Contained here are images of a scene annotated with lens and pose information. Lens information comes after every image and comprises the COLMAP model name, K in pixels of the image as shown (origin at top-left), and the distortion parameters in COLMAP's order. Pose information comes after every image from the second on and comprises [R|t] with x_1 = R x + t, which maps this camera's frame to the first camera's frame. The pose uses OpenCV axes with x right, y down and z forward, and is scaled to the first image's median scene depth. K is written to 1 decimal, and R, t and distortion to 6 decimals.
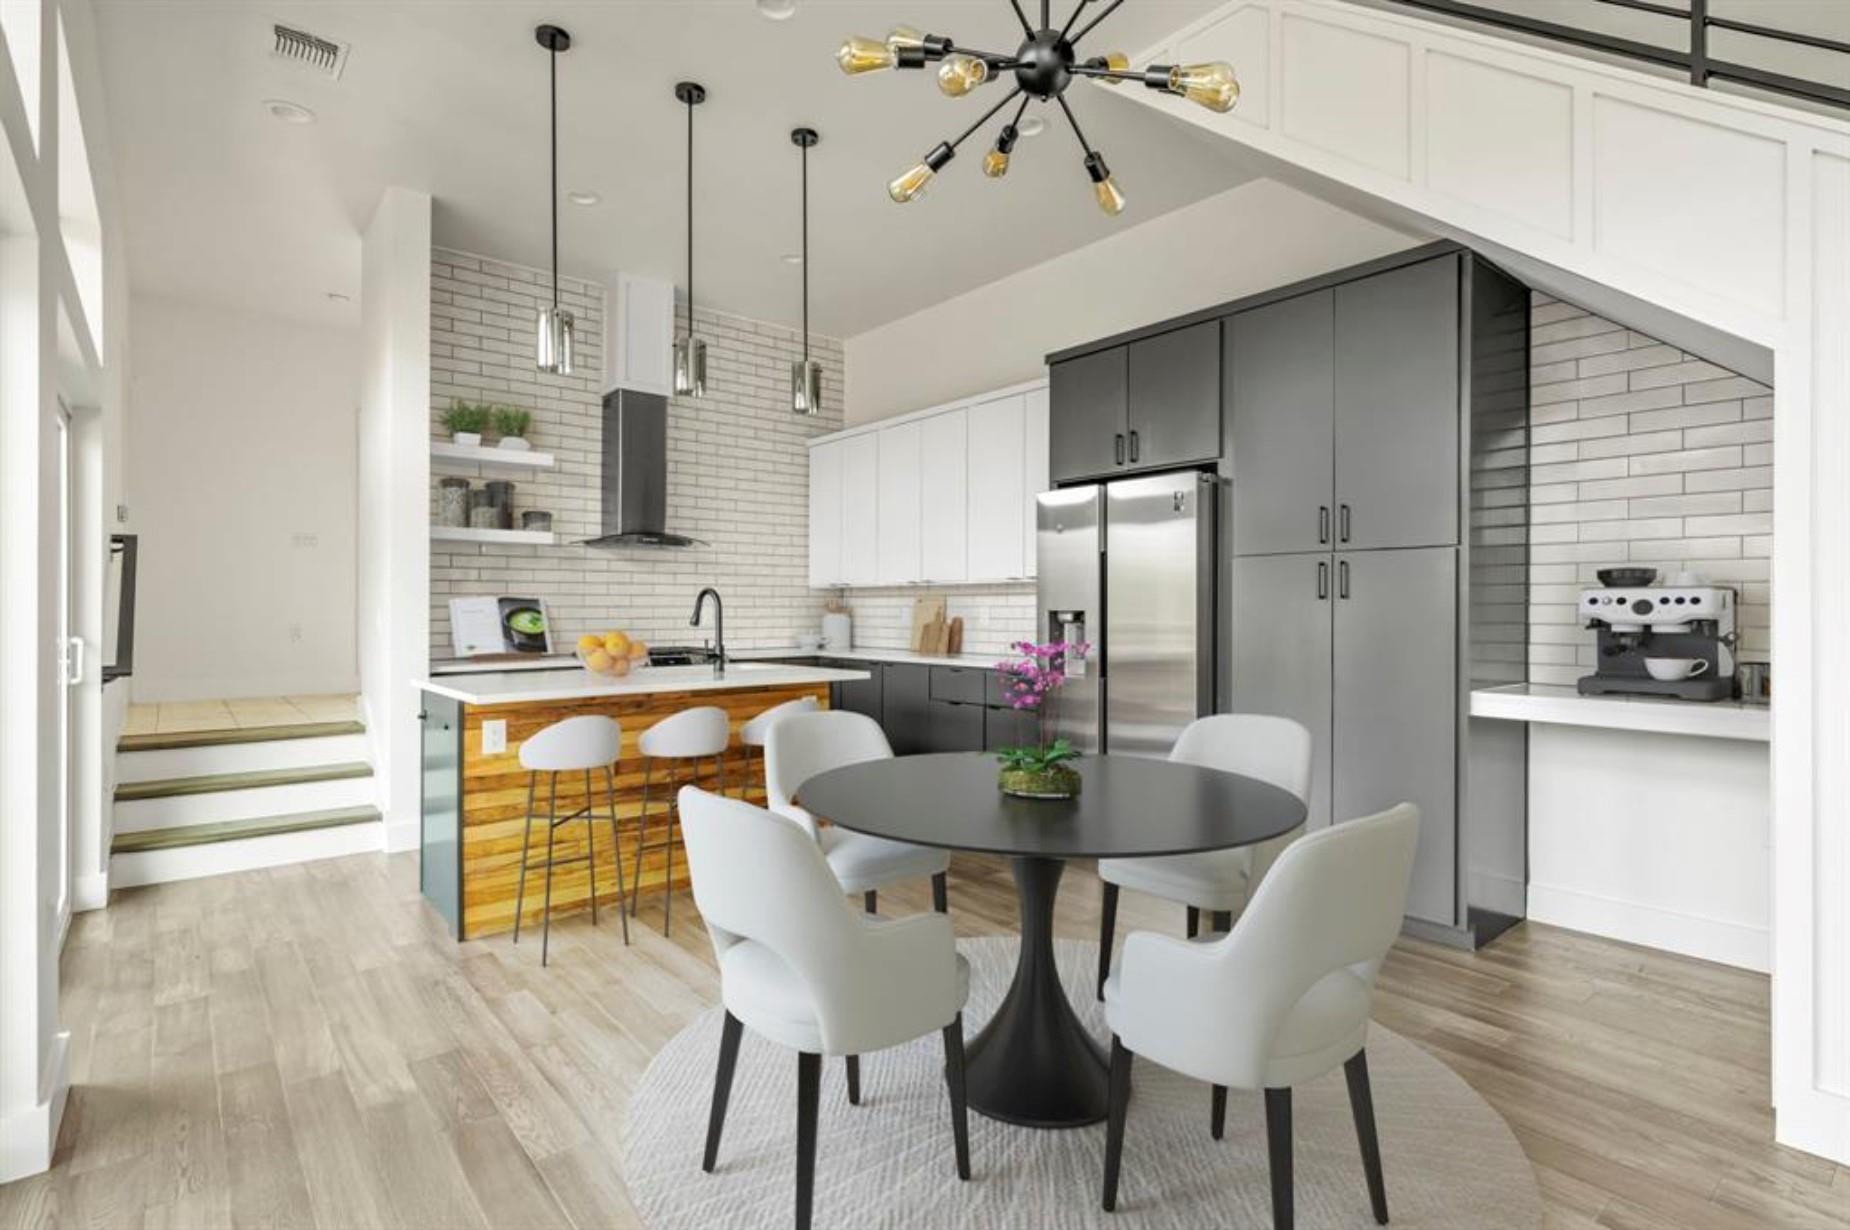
lens RADIAL K [[854.7, 0, 925.0], [0, 854.7, 615.0], [0, 0, 1]] dist [-0.000602, 0.000190]
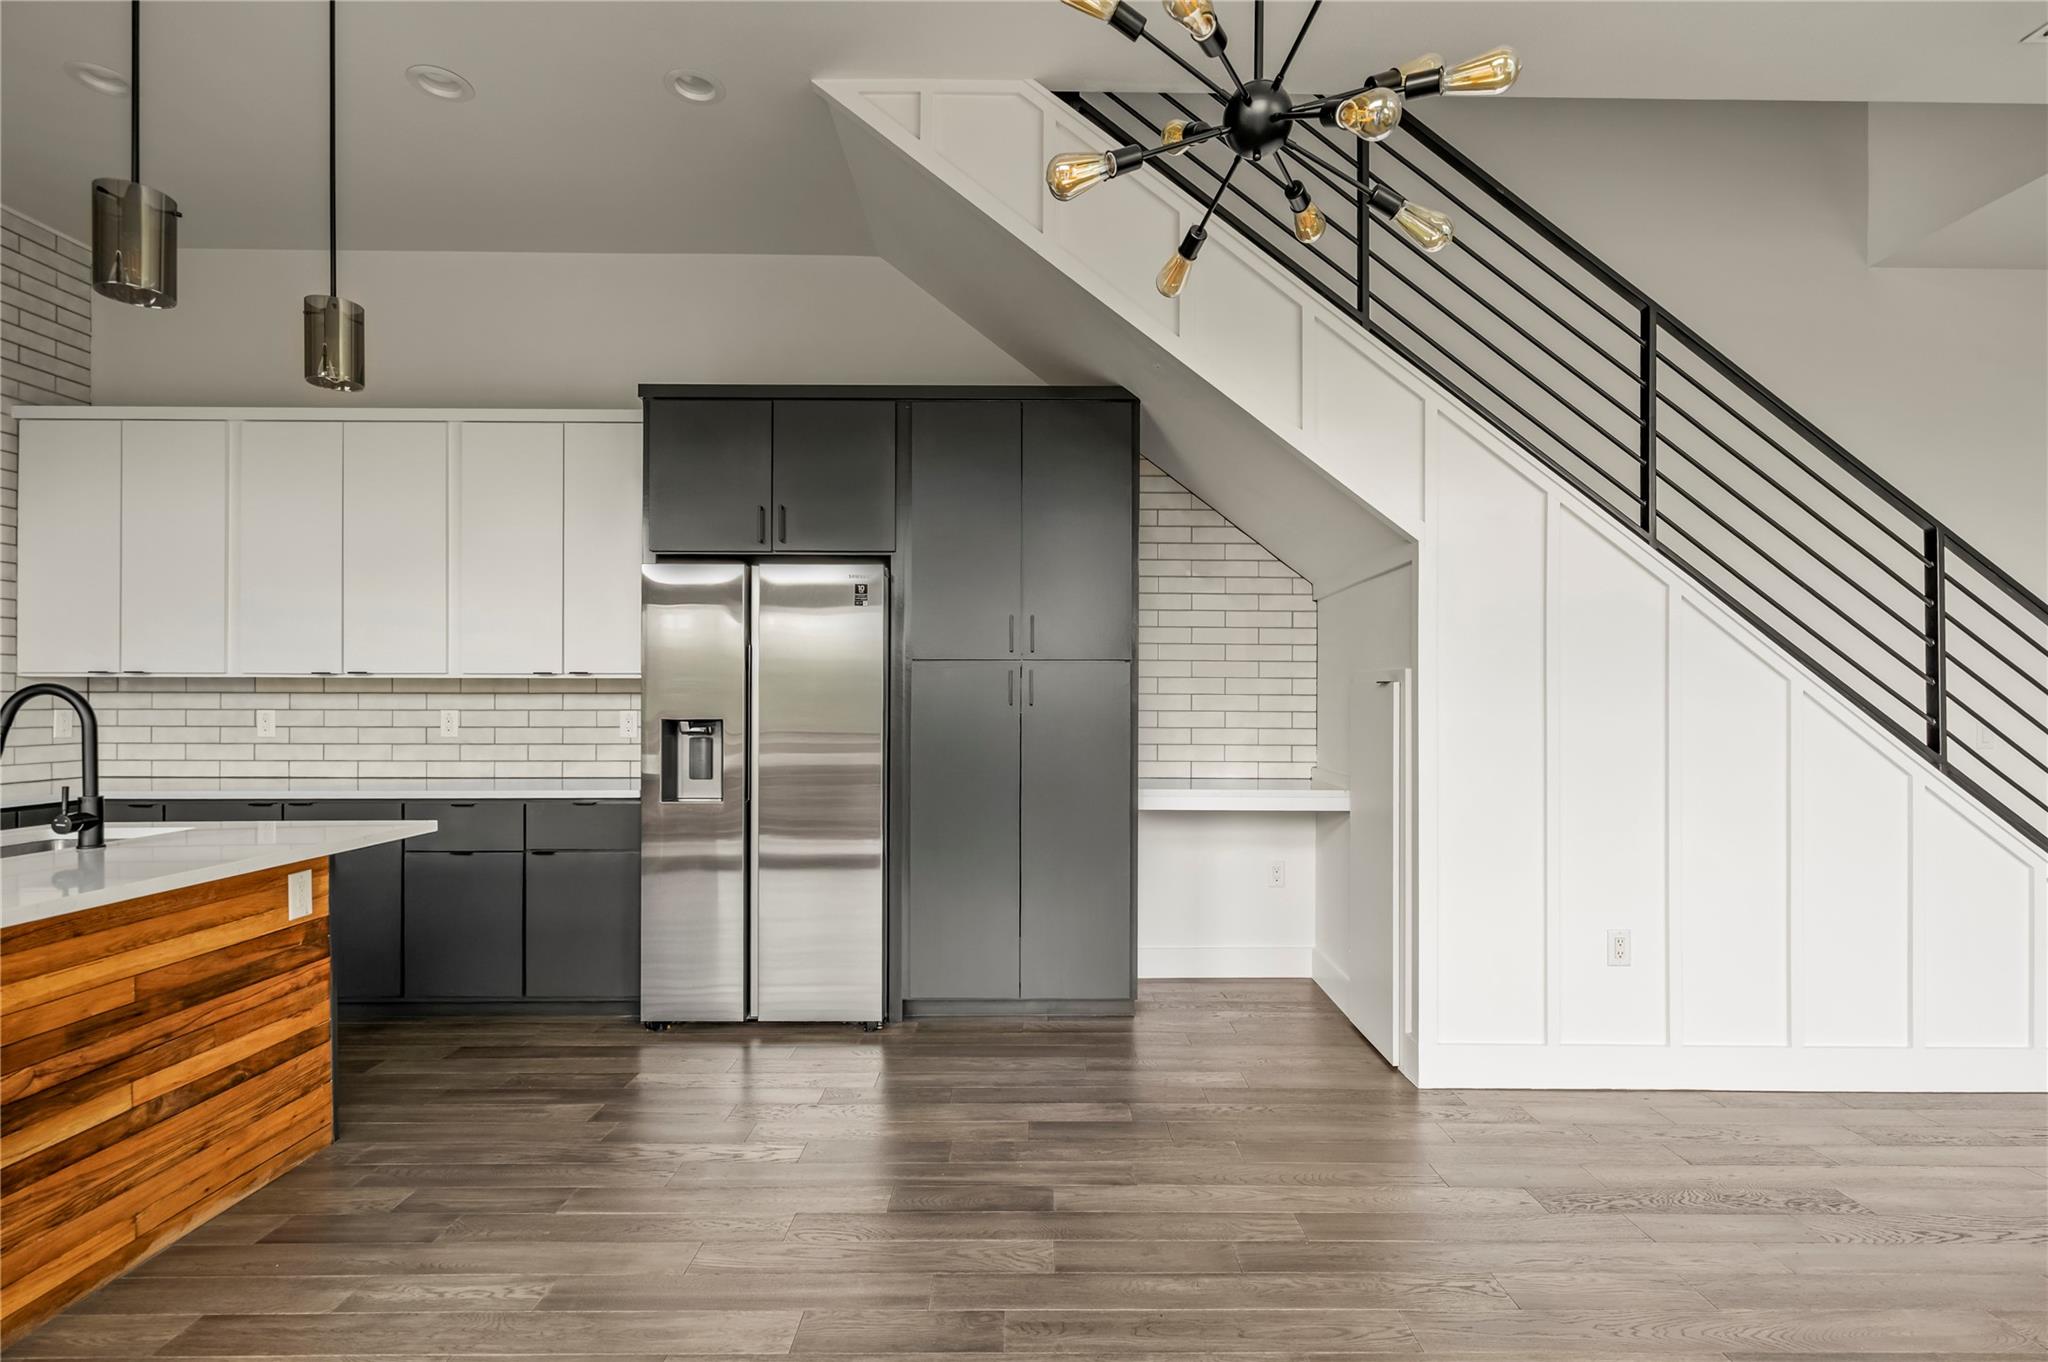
lens RADIAL K [[934.8, 0, 1026.5], [0, 934.8, 705.5], [0, 0, 1]] dist [-0.000319, 0.000206]
pose [[0.657017, -0.000380, 0.753876, -0.290476], [0.004983, 0.999980, -0.003839, -0.012370], [-0.753860, 0.006278, 0.657006, 0.209903]]
